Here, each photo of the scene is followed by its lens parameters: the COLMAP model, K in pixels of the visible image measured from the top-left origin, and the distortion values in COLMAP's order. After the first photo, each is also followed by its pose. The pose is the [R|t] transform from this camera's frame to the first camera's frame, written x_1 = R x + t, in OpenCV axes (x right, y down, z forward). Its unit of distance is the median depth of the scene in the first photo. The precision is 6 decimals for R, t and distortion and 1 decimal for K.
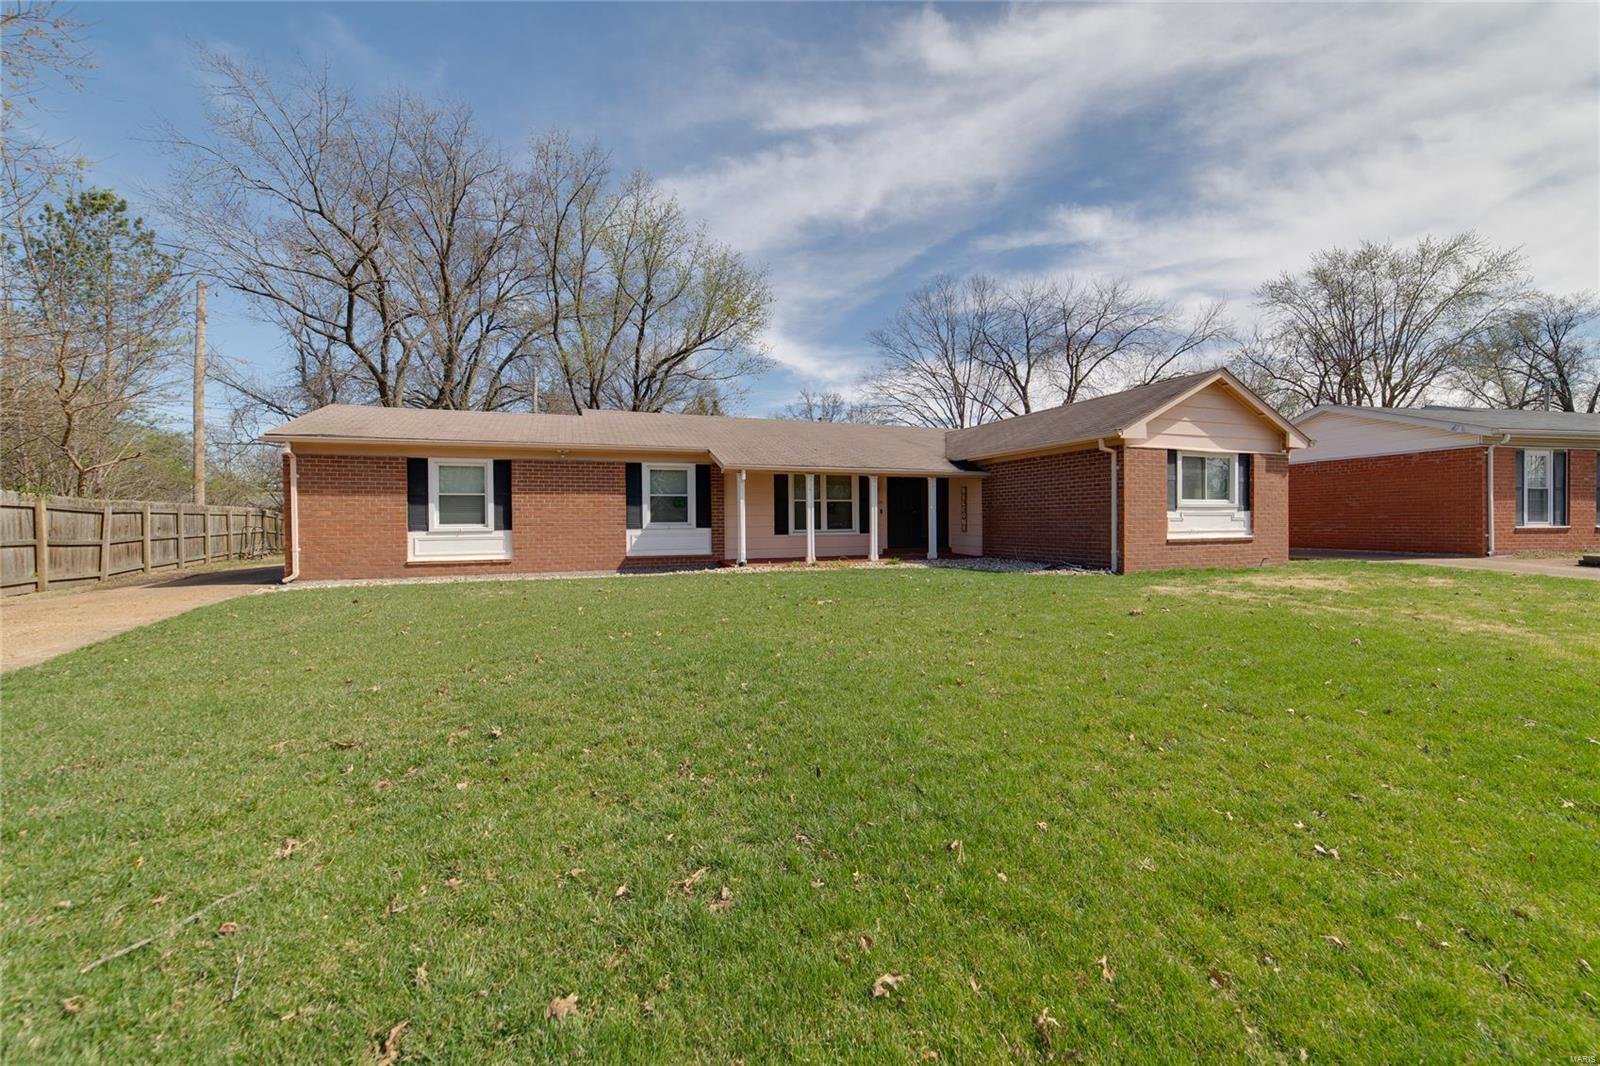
lens RADIAL K [[615.5, 0, 806.9], [0, 615.5, 532.0], [0, 0, 1]] dist [-0.016477, 0.000174]
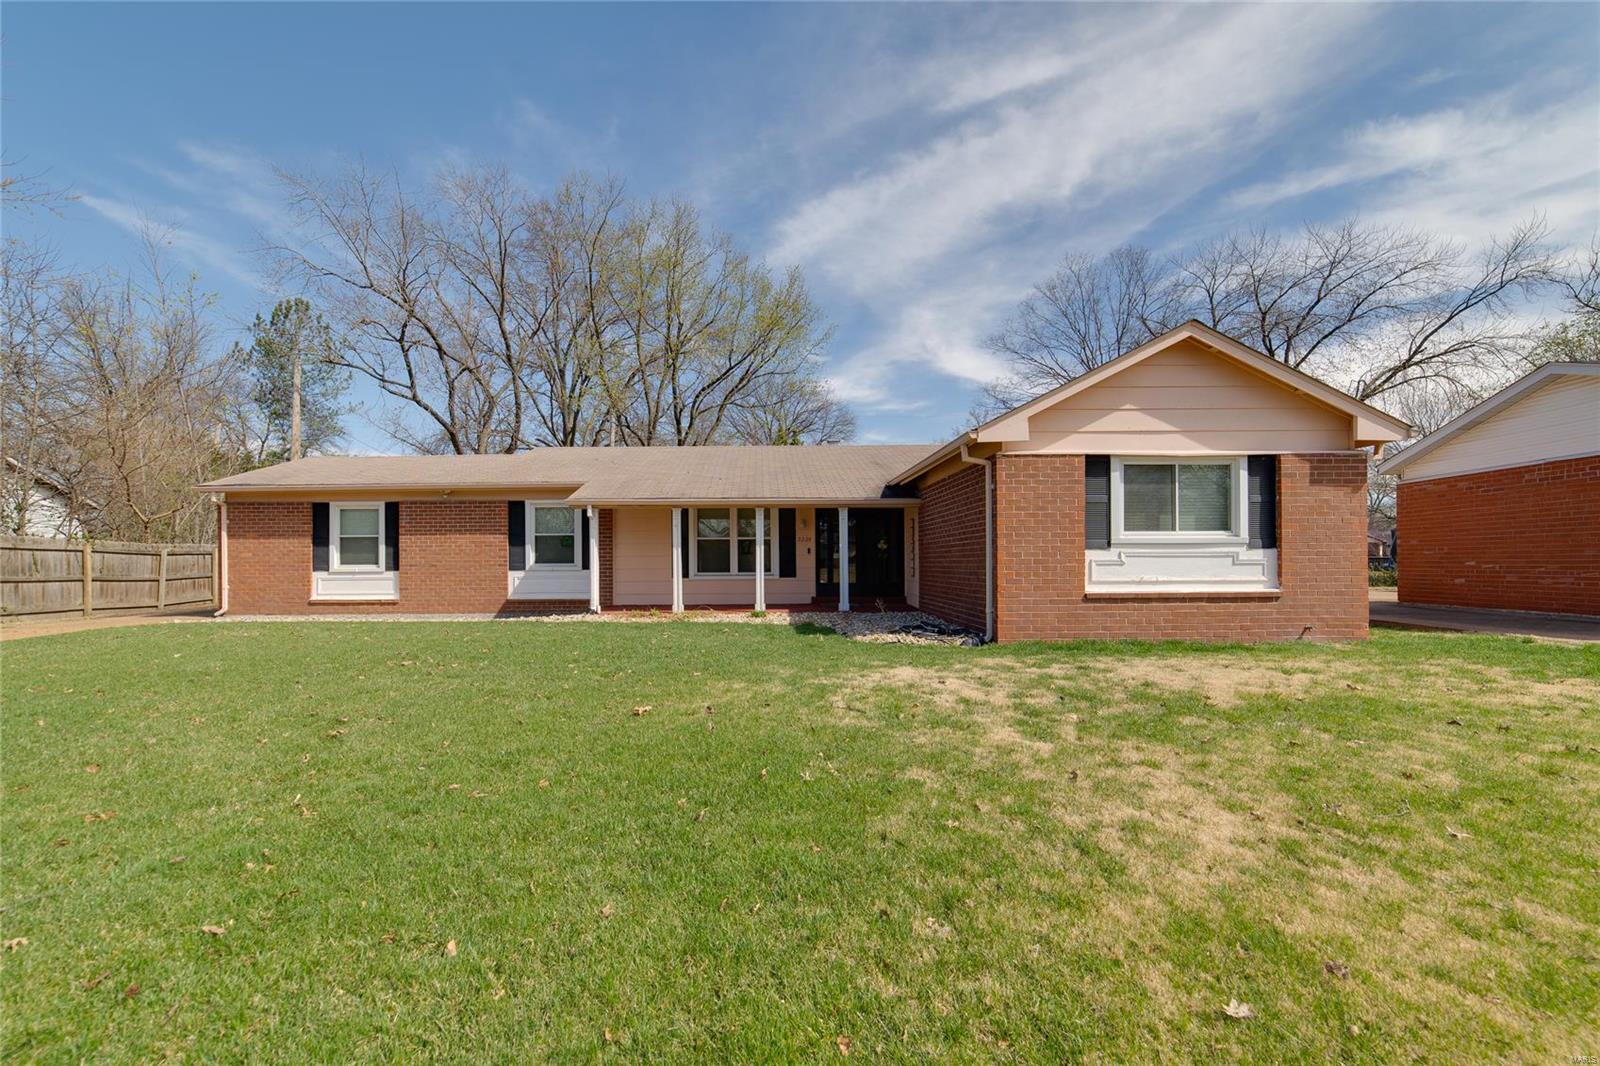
lens RADIAL K [[659.8, 0, 798.0], [0, 659.8, 593.3], [0, 0, 1]] dist [-0.018037, 0.006788]
pose [[0.934929, 0.019760, -0.354285, 0.510159], [-0.008475, 0.999407, 0.033376, -0.007716], [0.354734, -0.028202, 0.934542, 0.212786]]
